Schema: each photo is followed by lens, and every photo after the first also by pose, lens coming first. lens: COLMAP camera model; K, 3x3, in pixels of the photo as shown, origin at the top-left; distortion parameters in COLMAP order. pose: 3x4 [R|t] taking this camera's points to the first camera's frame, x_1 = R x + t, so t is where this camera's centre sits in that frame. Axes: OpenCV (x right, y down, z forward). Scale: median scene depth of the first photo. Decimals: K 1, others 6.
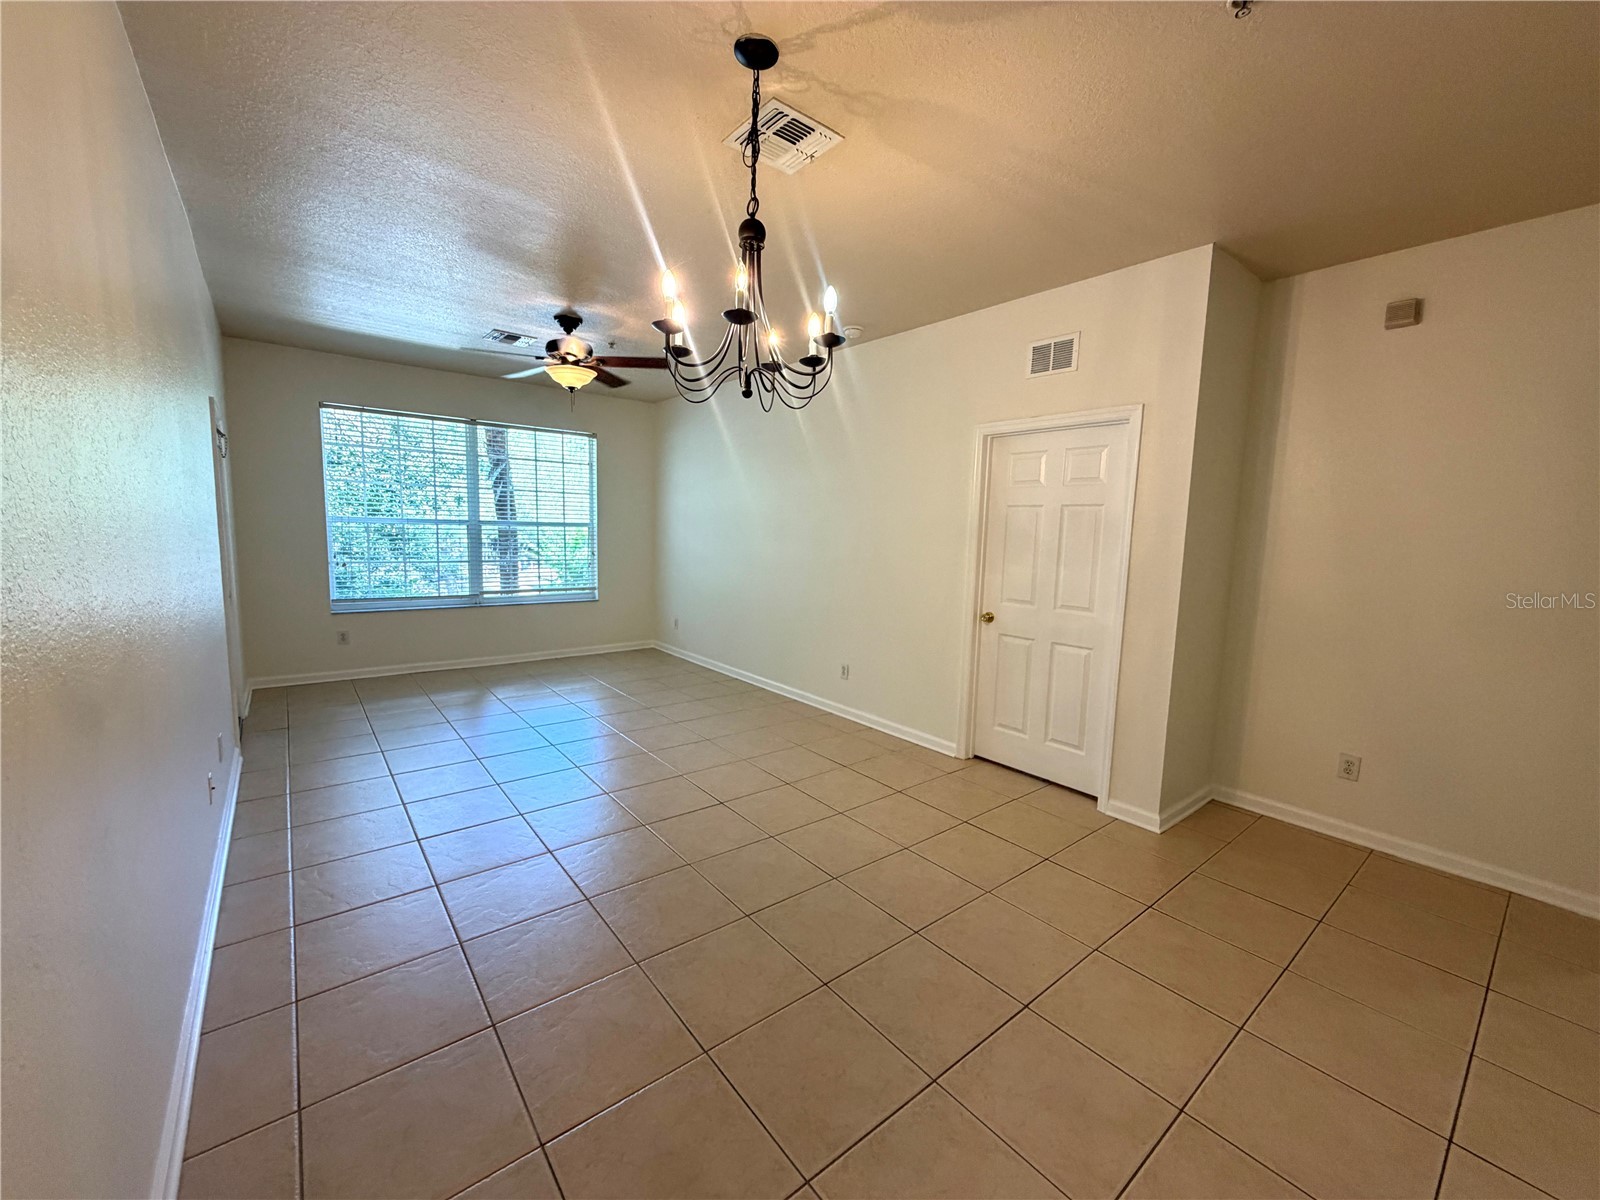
lens RADIAL K [[642.0, 0, 794.7], [0, 642.0, 600.4], [0, 0, 1]] dist [-0.000550, 0.000379]
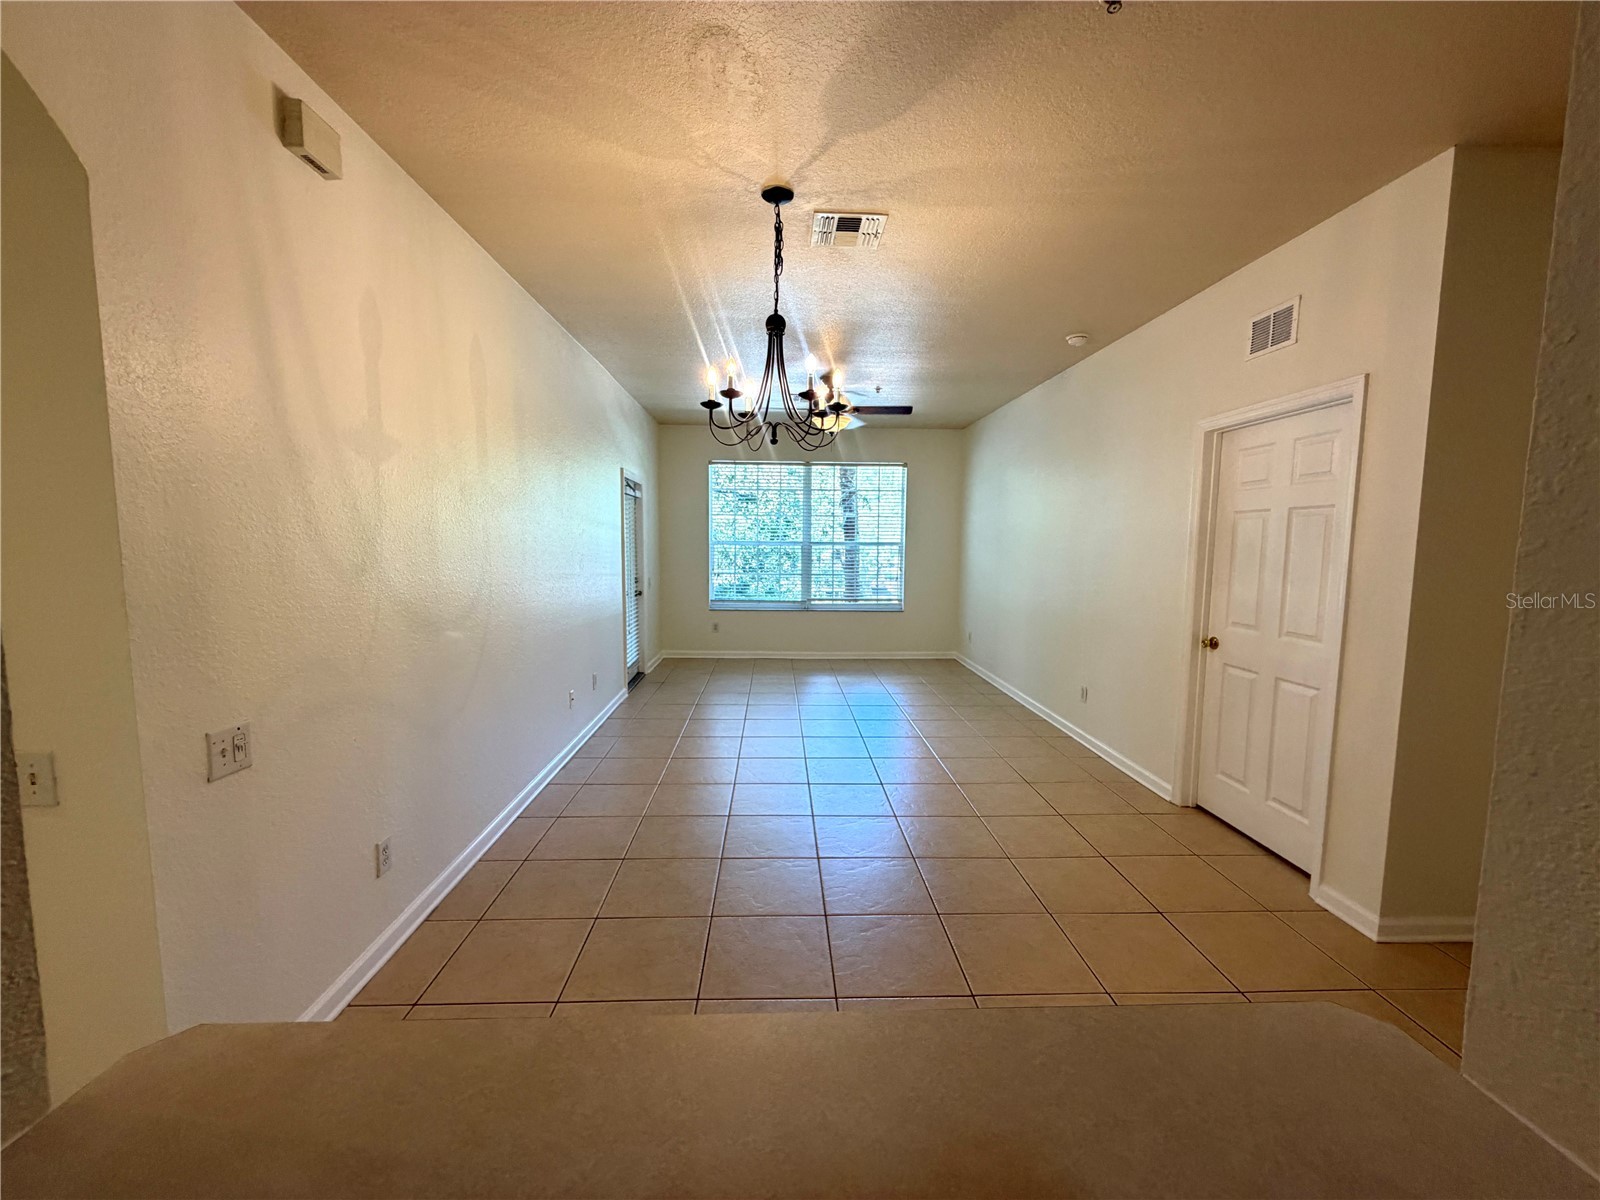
lens RADIAL K [[642.0, 0, 794.7], [0, 642.0, 600.4], [0, 0, 1]] dist [-0.000550, 0.000379]
pose [[0.797246, 0.036730, -0.602536, 0.378212], [-0.056079, 0.998337, -0.013344, 0.012514], [0.601044, 0.044428, 0.797980, -0.014655]]
